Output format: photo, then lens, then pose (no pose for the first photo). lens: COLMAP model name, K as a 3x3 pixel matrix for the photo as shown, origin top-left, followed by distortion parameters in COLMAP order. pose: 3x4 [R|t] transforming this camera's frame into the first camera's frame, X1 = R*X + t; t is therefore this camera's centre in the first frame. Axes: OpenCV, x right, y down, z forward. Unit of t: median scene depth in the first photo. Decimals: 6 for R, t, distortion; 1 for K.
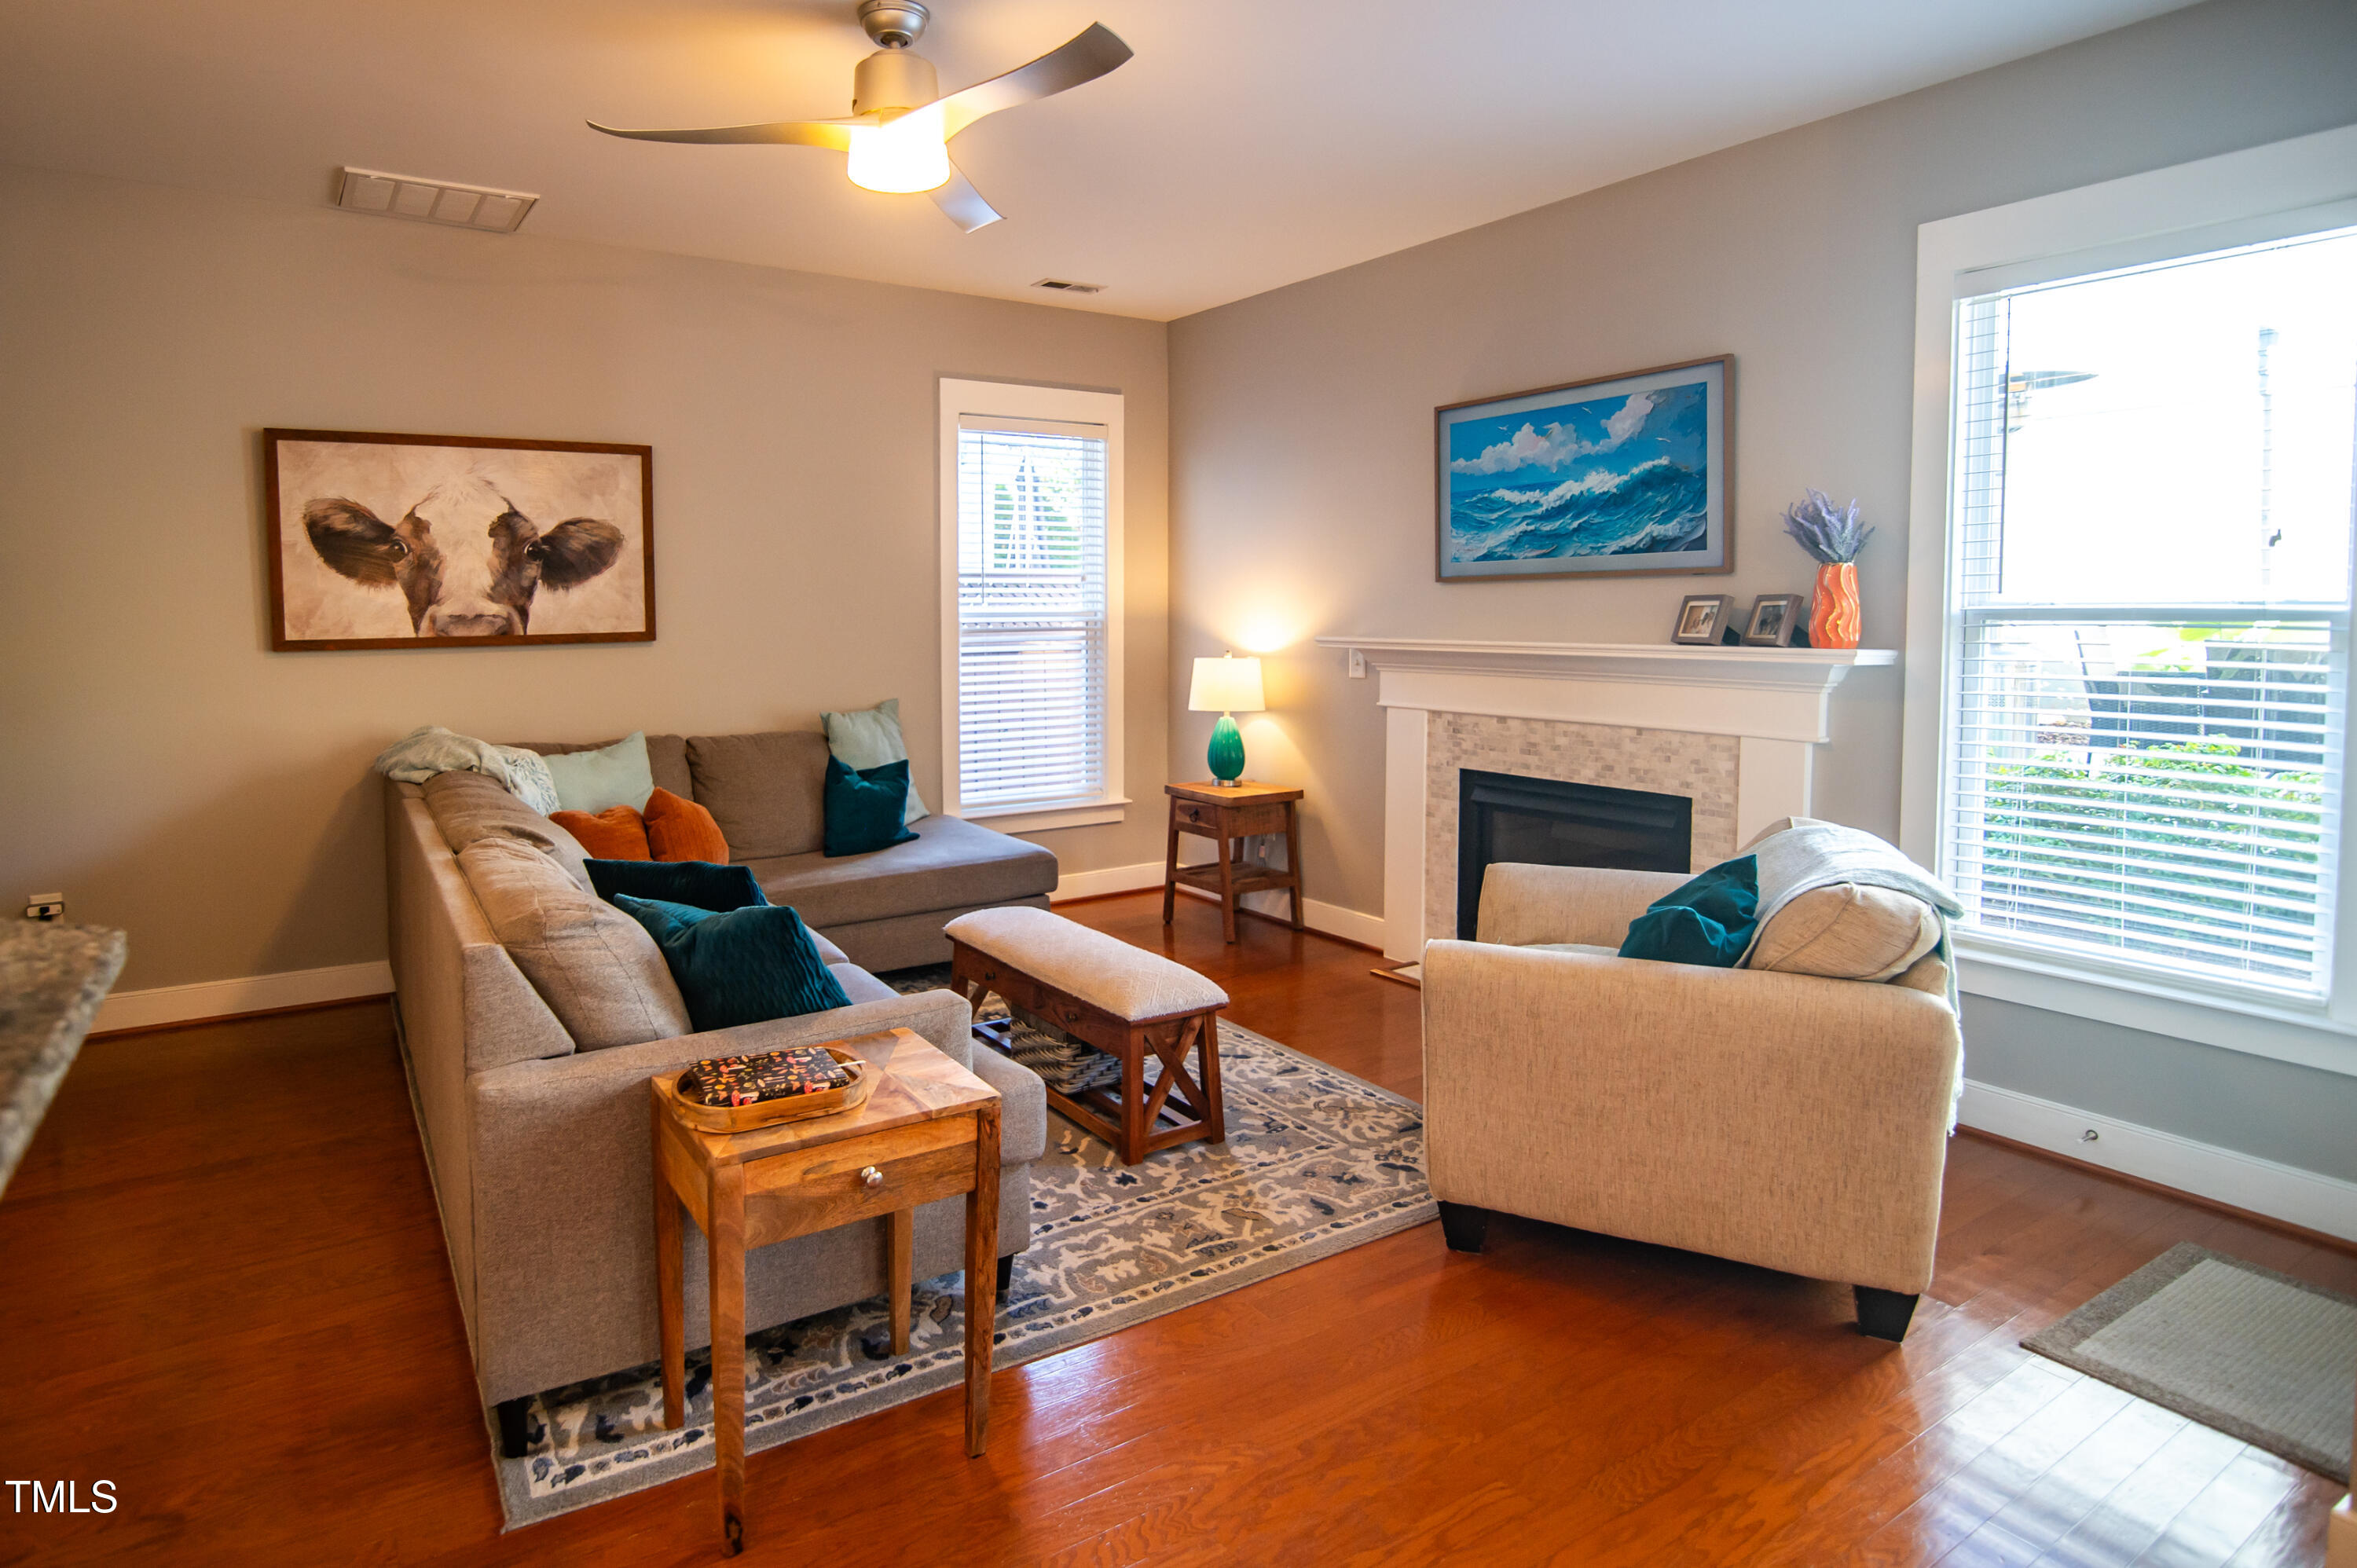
lens RADIAL K [[1265.6, 0, 1068.4], [0, 1265.6, 669.9], [0, 0, 1]] dist [-0.021941, 0.000600]
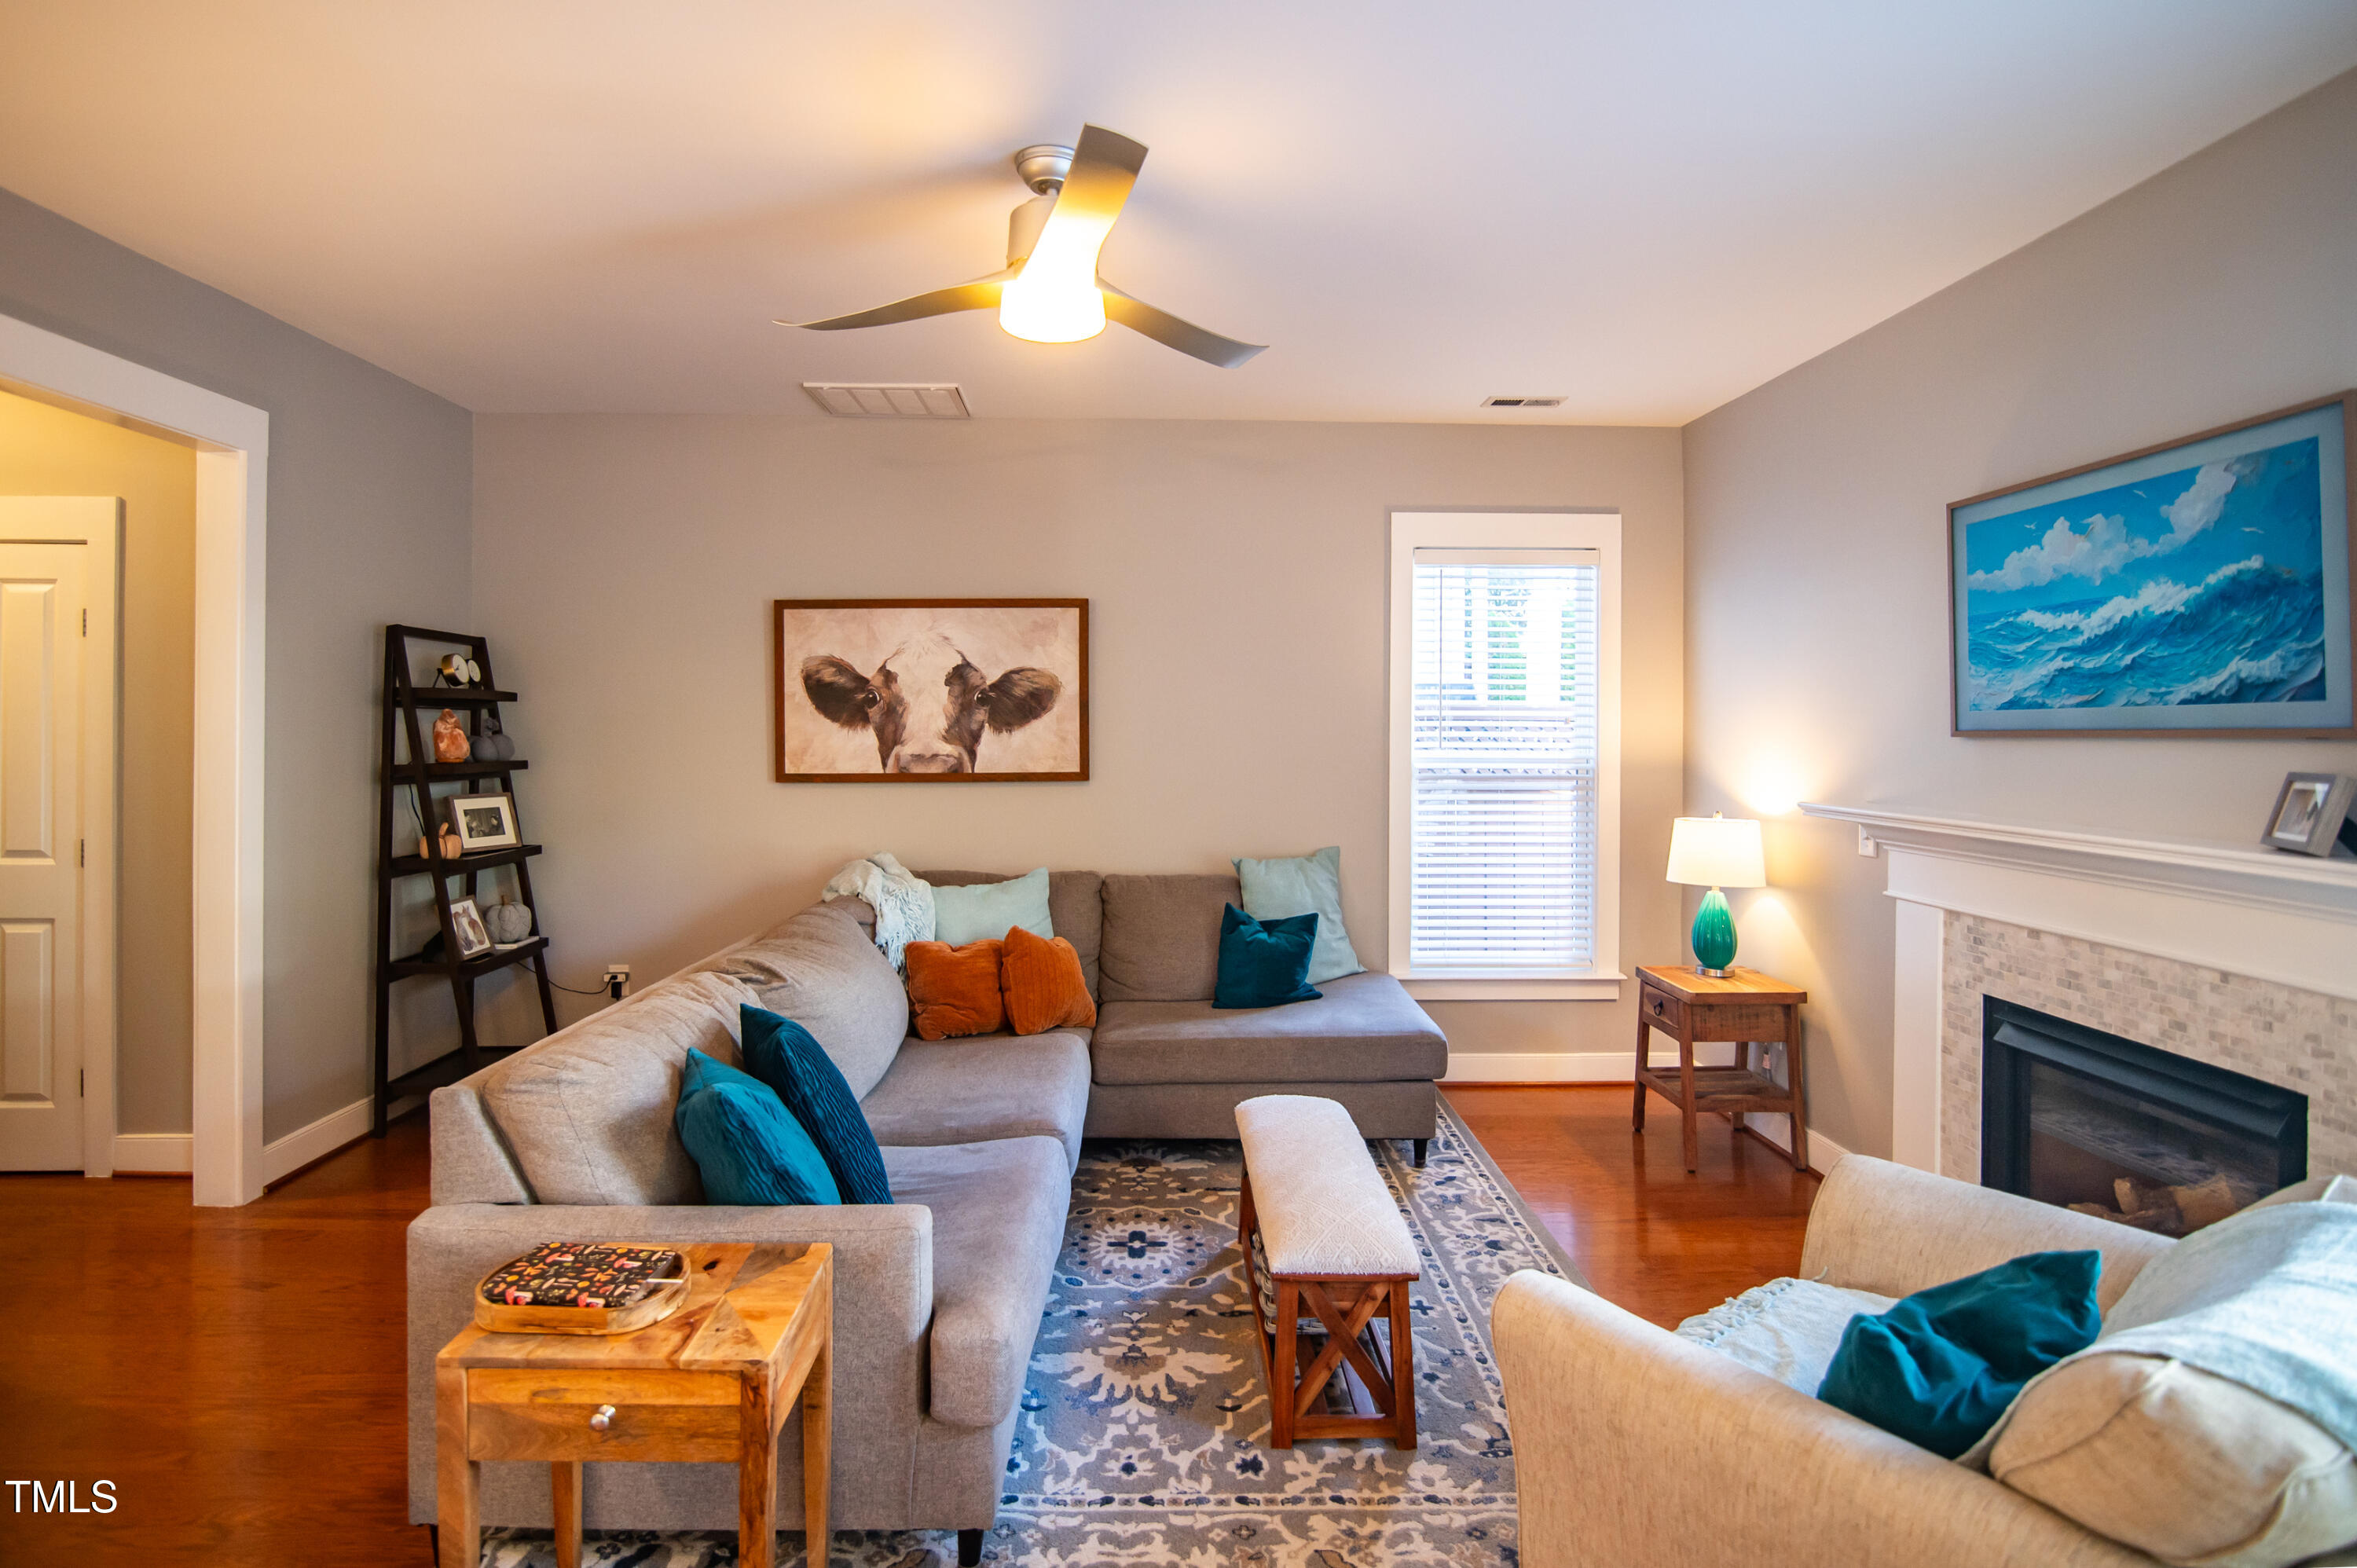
lens RADIAL K [[1196.6, 0, 1189.9], [0, 1196.6, 716.5], [0, 0, 1]] dist [-0.017232, -0.001276]
pose [[0.866035, 0.006260, -0.499945, 0.276269], [-0.035007, 0.998227, -0.048143, -0.035060], [0.498757, 0.059195, 0.864718, 0.187691]]
